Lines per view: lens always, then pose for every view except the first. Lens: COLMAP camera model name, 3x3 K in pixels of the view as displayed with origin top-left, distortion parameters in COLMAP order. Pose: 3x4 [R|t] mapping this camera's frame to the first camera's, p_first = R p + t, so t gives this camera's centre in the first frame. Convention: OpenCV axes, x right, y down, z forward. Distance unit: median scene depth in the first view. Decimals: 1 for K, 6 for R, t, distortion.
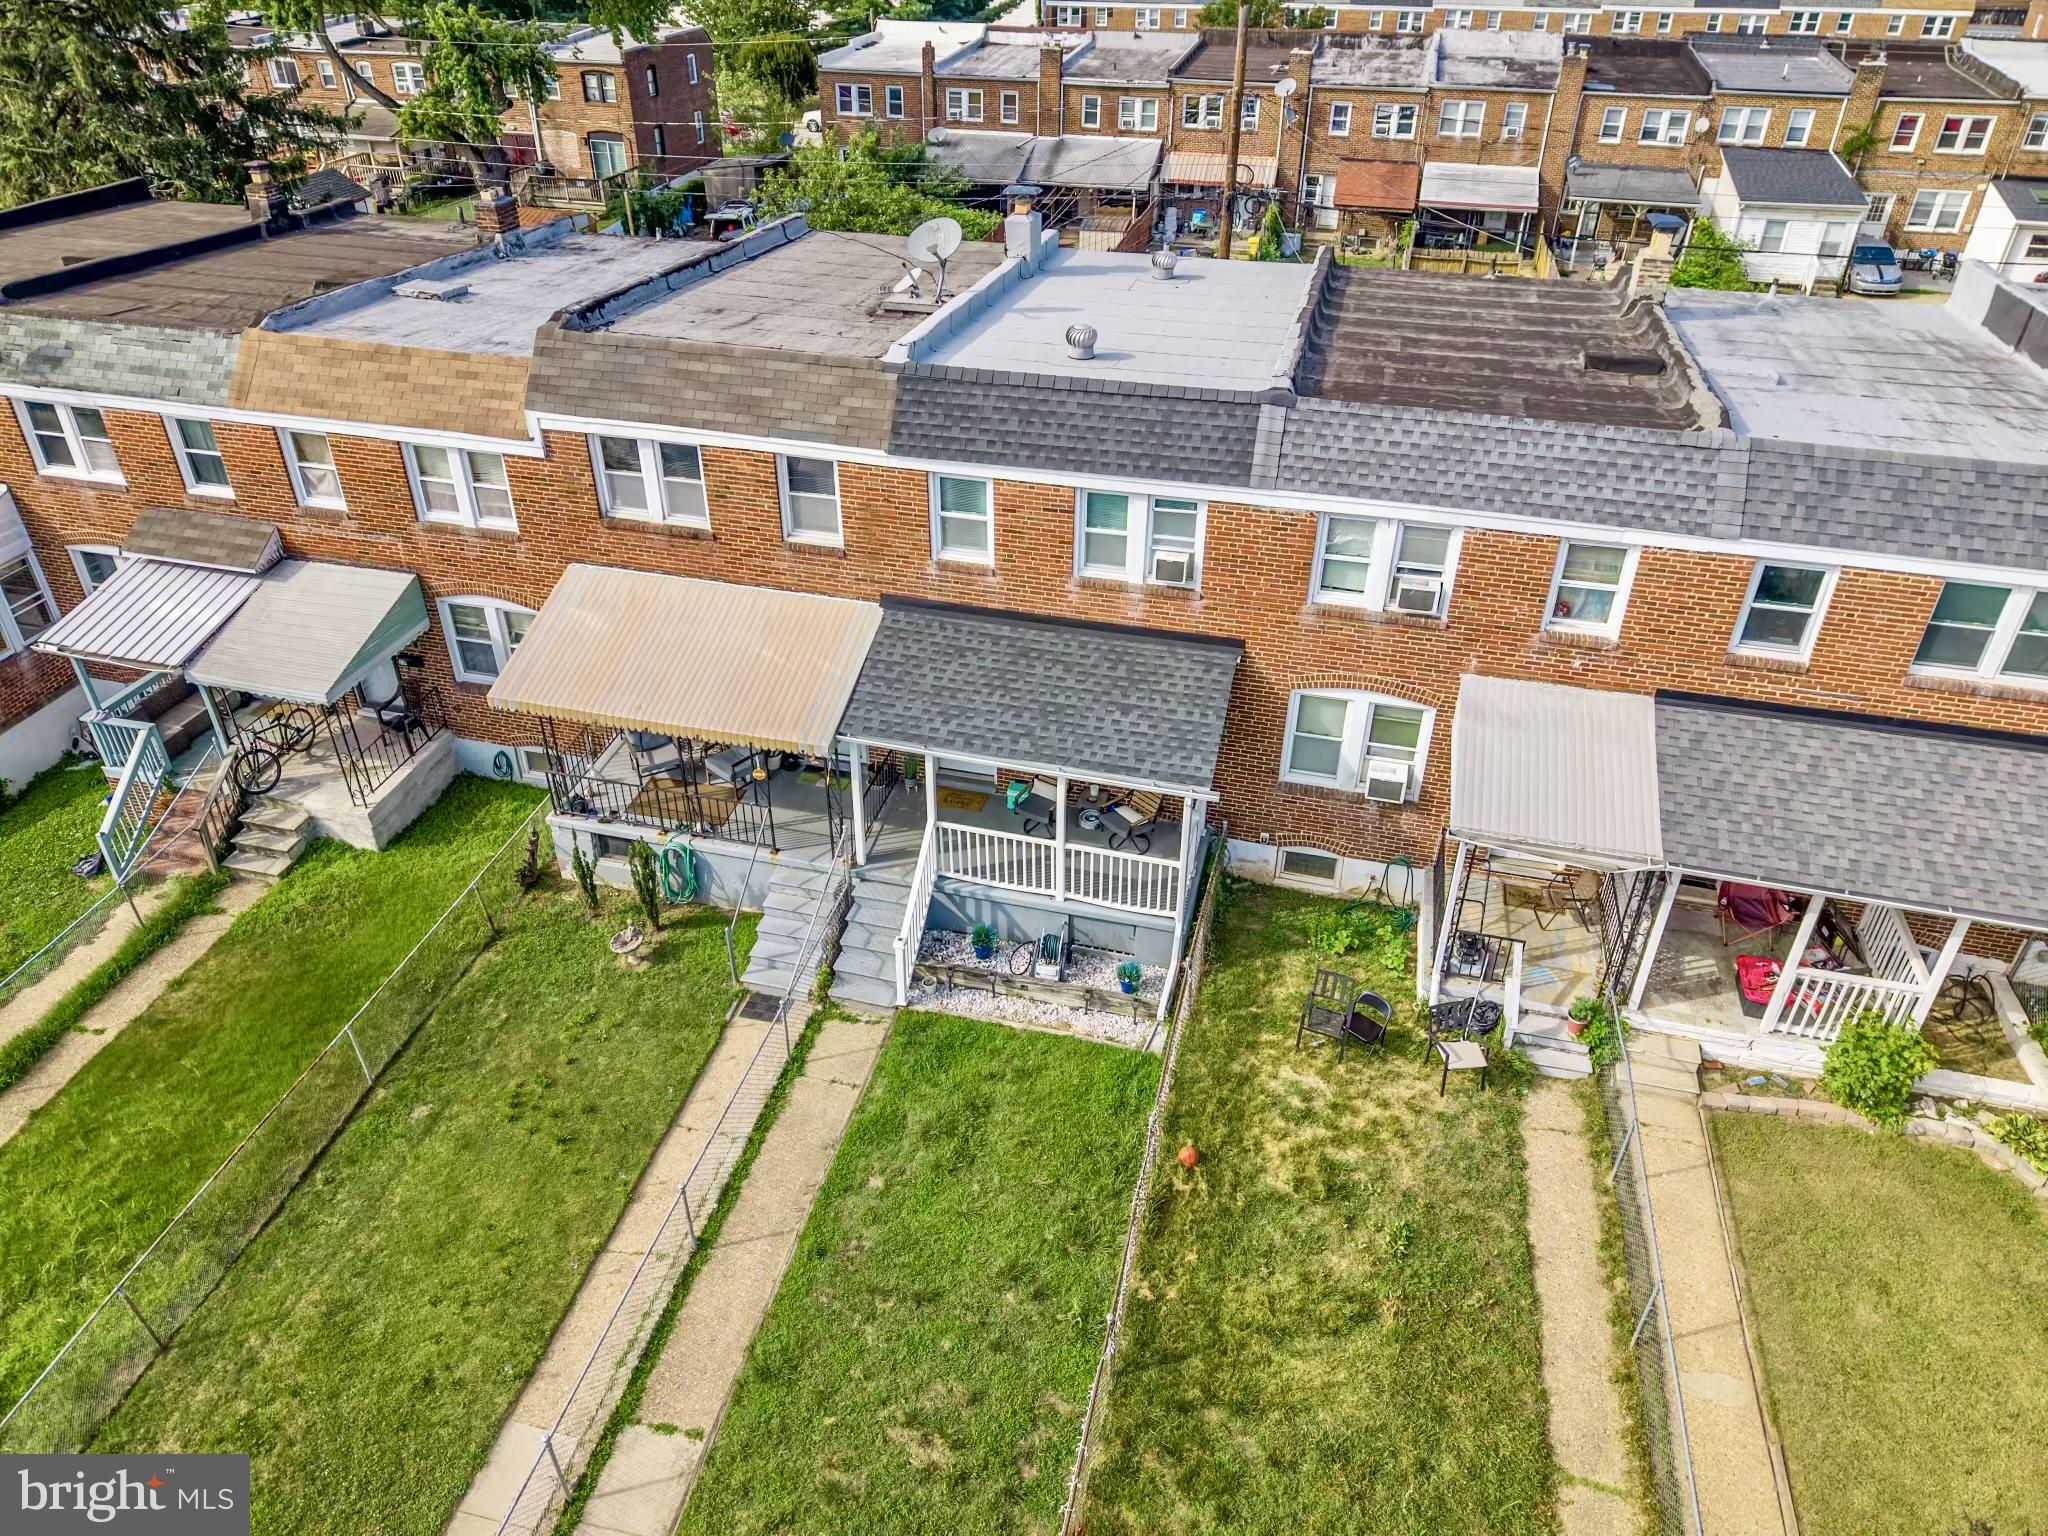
lens RADIAL K [[1366.0, 0, 1018.7], [0, 1366.0, 734.4], [0, 0, 1]] dist [0.025431, -0.024054]
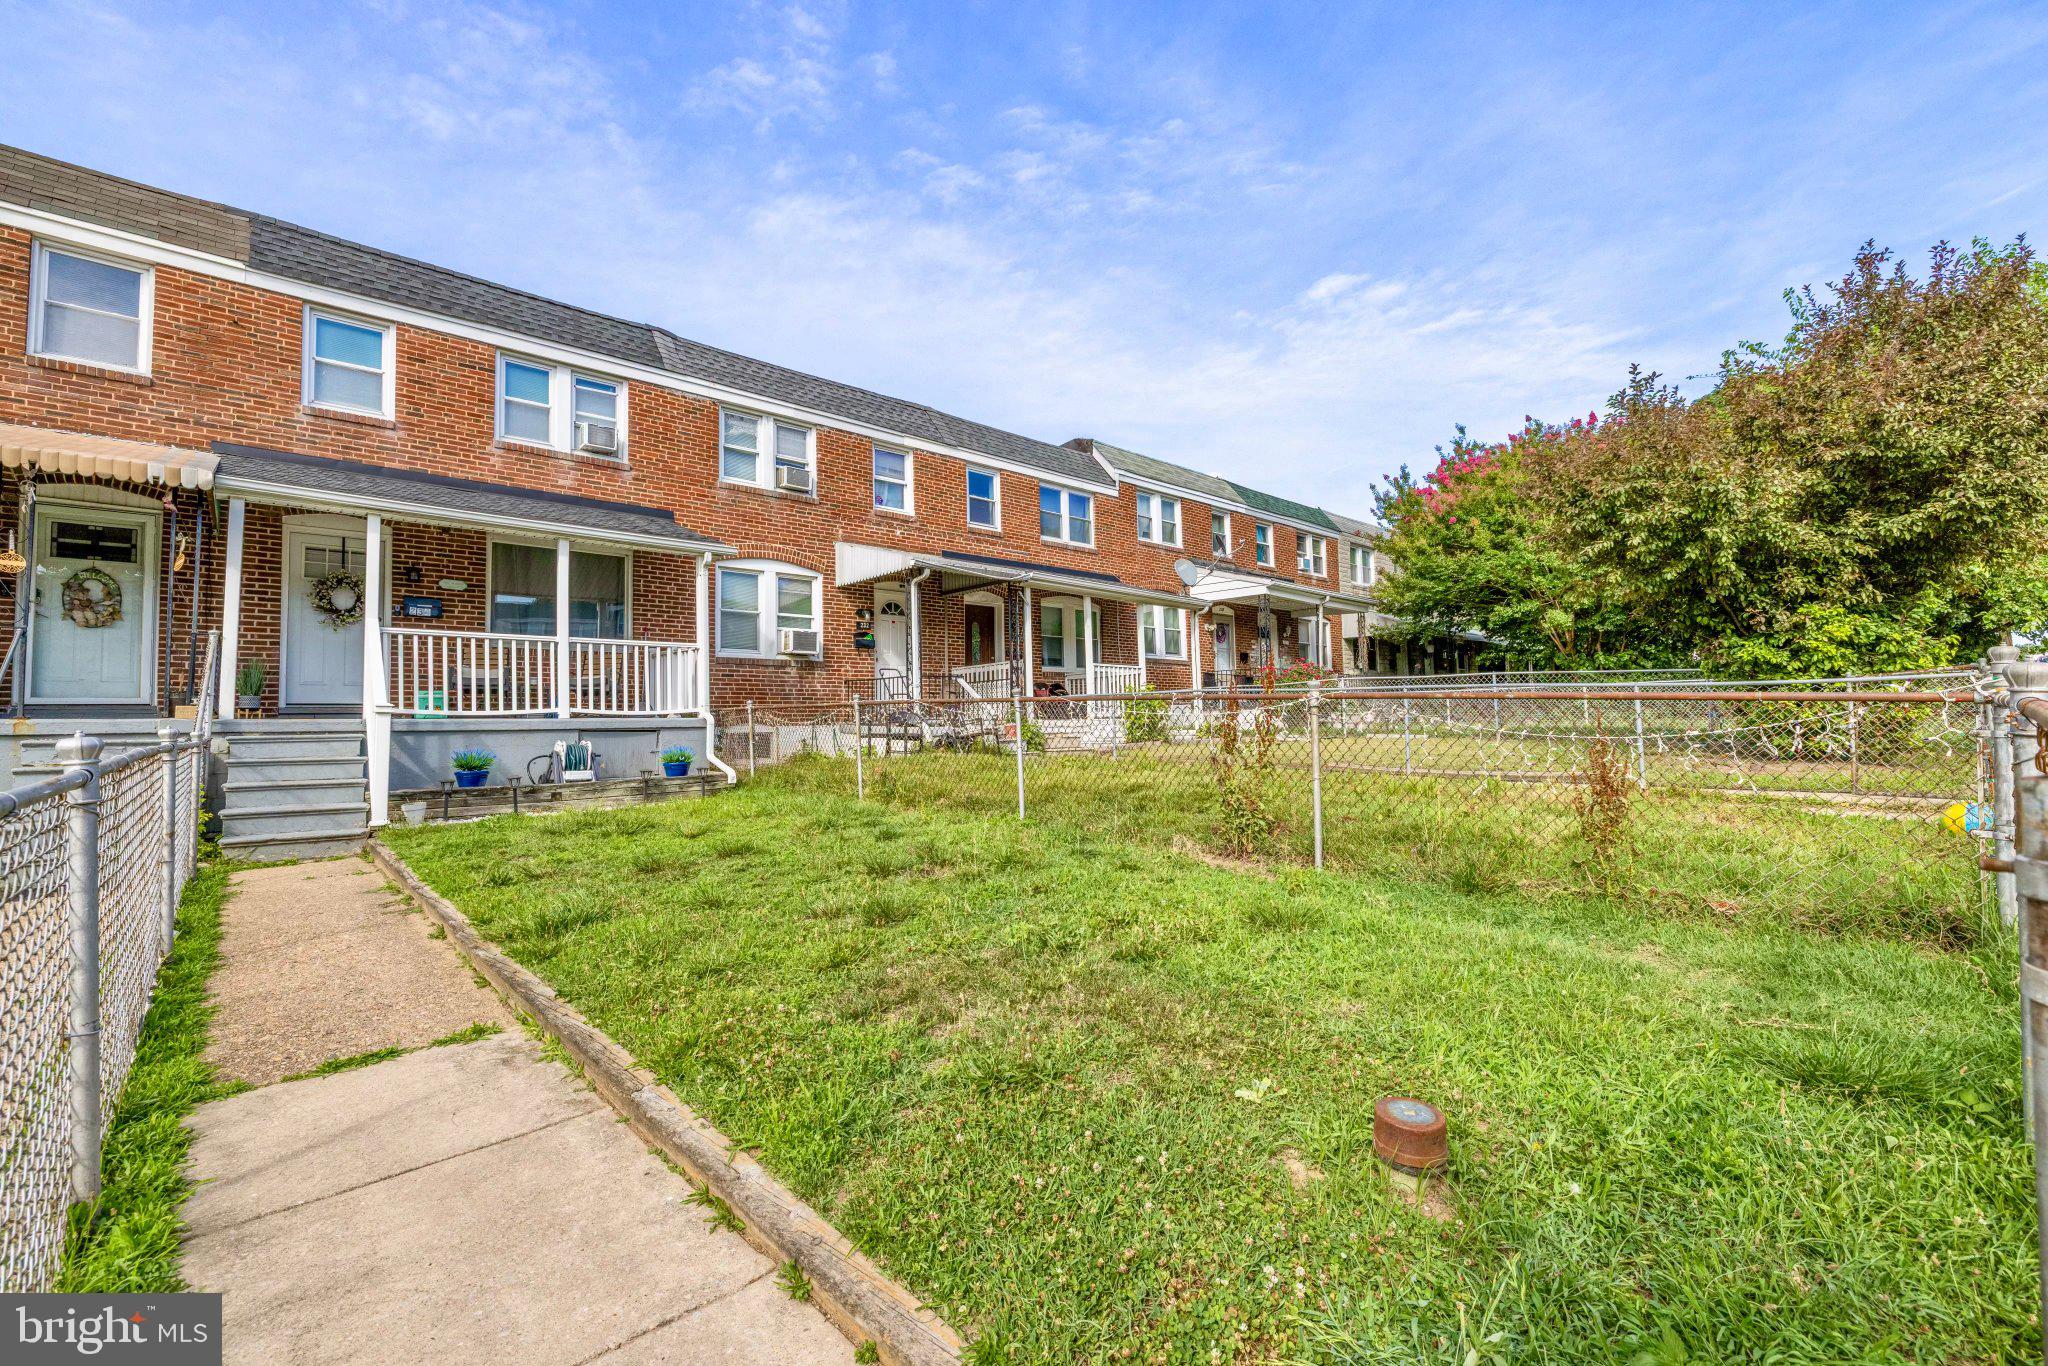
lens RADIAL K [[855.9, 0, 1021.4], [0, 855.9, 678.6], [0, 0, 1]] dist [0.011625, -0.003229]
pose [[0.562897, 0.037520, 0.825675, -0.250948], [0.469972, 0.807230, -0.357081, 0.423638], [-0.679907, 0.589044, 0.436754, 0.538457]]
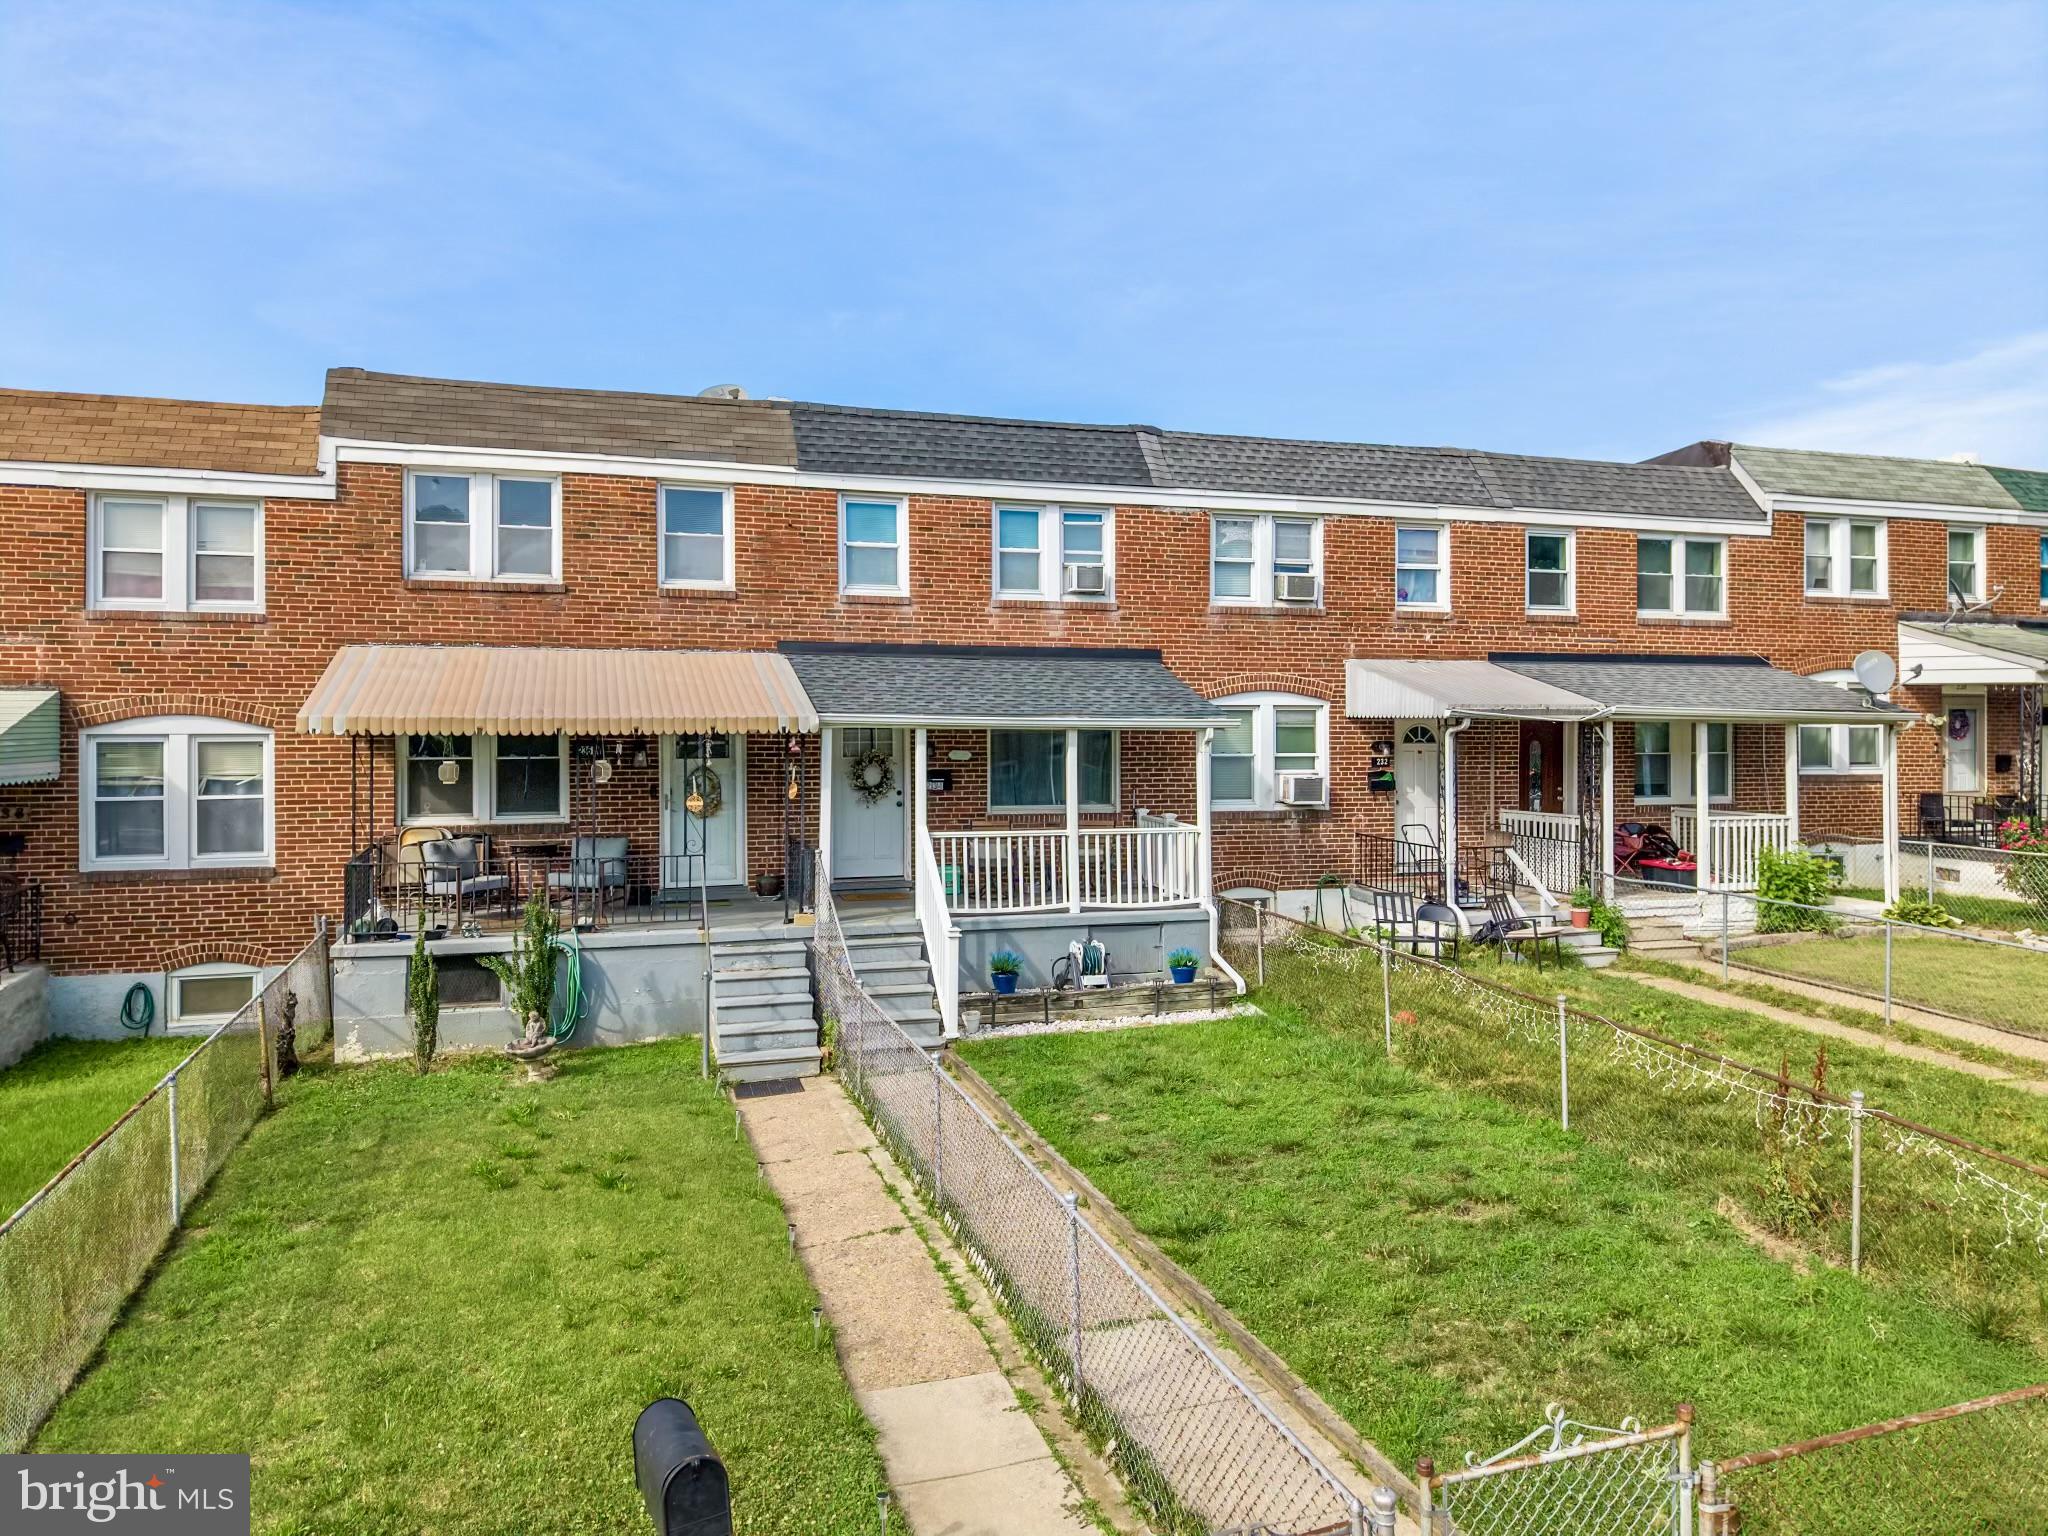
lens RADIAL K [[1366.9, 0, 1017.4], [0, 1366.9, 735.1], [0, 0, 1]] dist [0.036407, -0.043606]
pose [[0.852895, -0.004463, 0.522064, -0.433959], [0.287322, 0.838923, -0.462227, 0.402870], [-0.435908, 0.544232, 0.716796, 0.338051]]
